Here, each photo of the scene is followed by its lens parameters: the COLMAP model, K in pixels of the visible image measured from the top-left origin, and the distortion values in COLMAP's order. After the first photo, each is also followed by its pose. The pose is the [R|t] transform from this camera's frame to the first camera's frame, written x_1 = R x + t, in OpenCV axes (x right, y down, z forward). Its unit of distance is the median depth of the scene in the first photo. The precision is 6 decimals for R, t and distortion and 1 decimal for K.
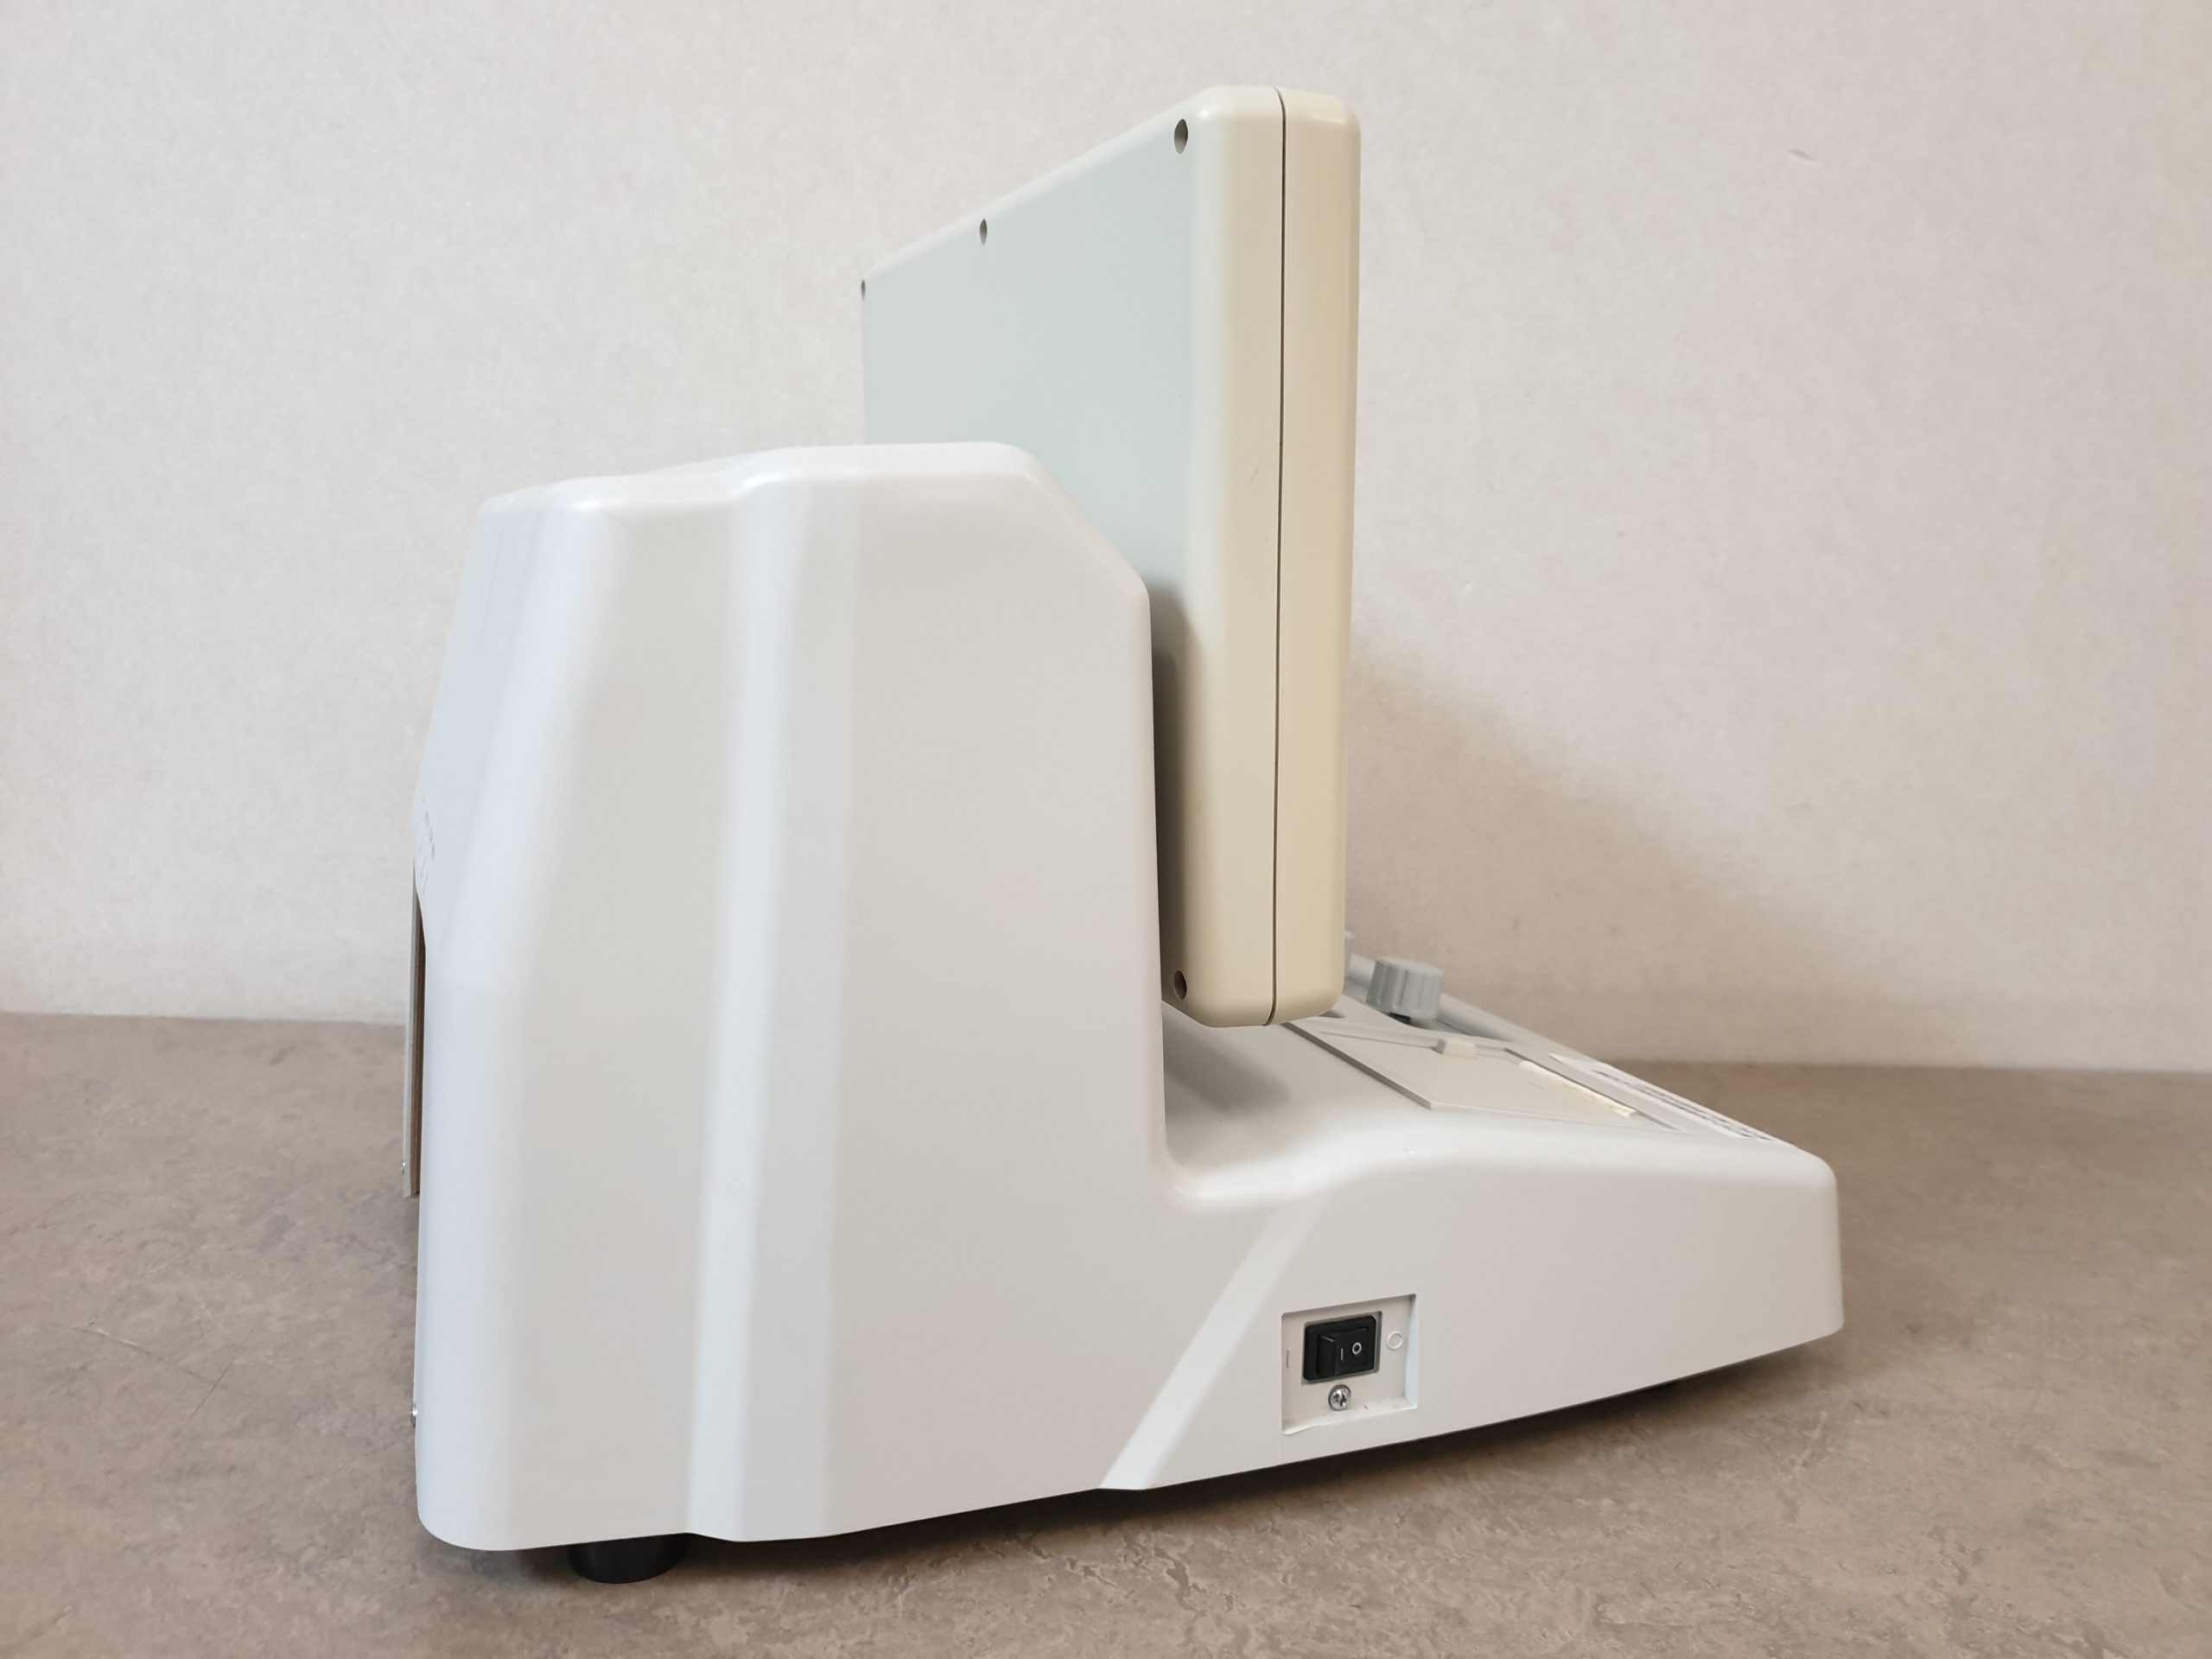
lens RADIAL K [[1693.6, 0, 1106.0], [0, 1693.6, 829.5], [0, 0, 1]] dist [-0.010437, 0.053001]
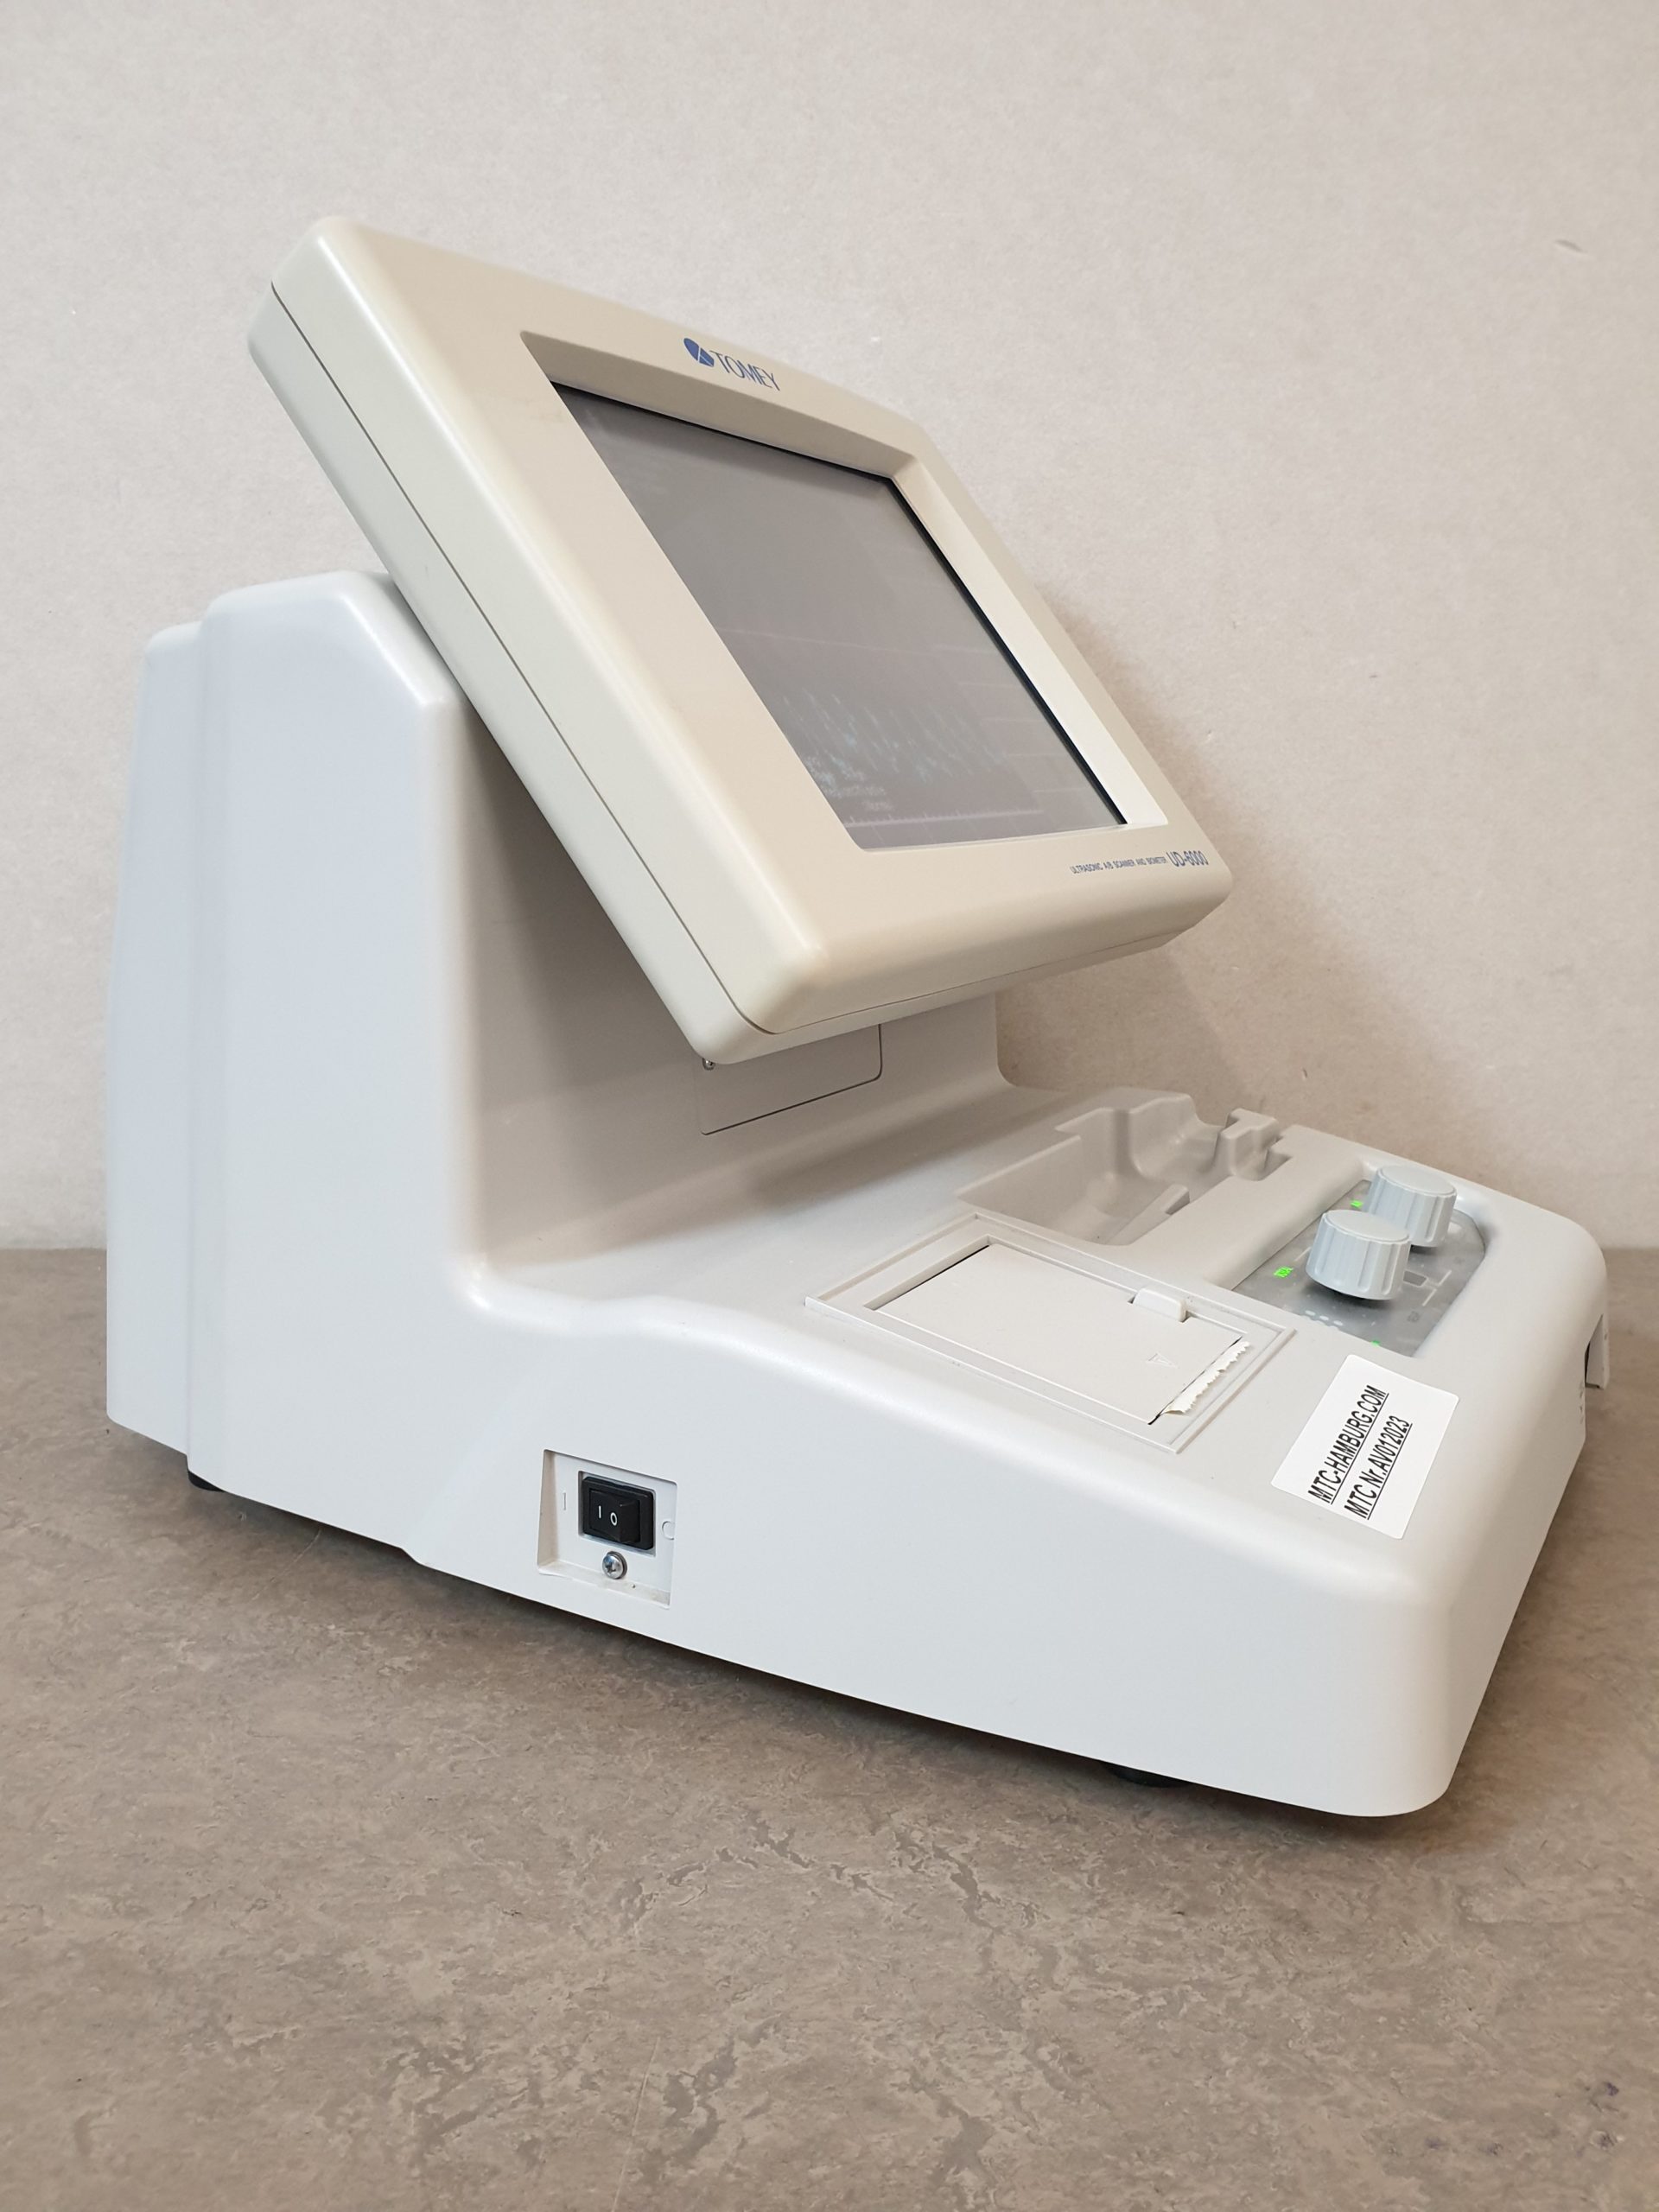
lens RADIAL K [[1663.5, 0, 829.5], [0, 1663.5, 1106.0], [0, 0, 1]] dist [-0.057063, 0.112065]
pose [[0.999074, -0.024404, 0.035423, -0.045488], [0.022816, 0.998745, 0.044576, 0.017067], [-0.036466, -0.043726, 0.998378, 0.203576]]
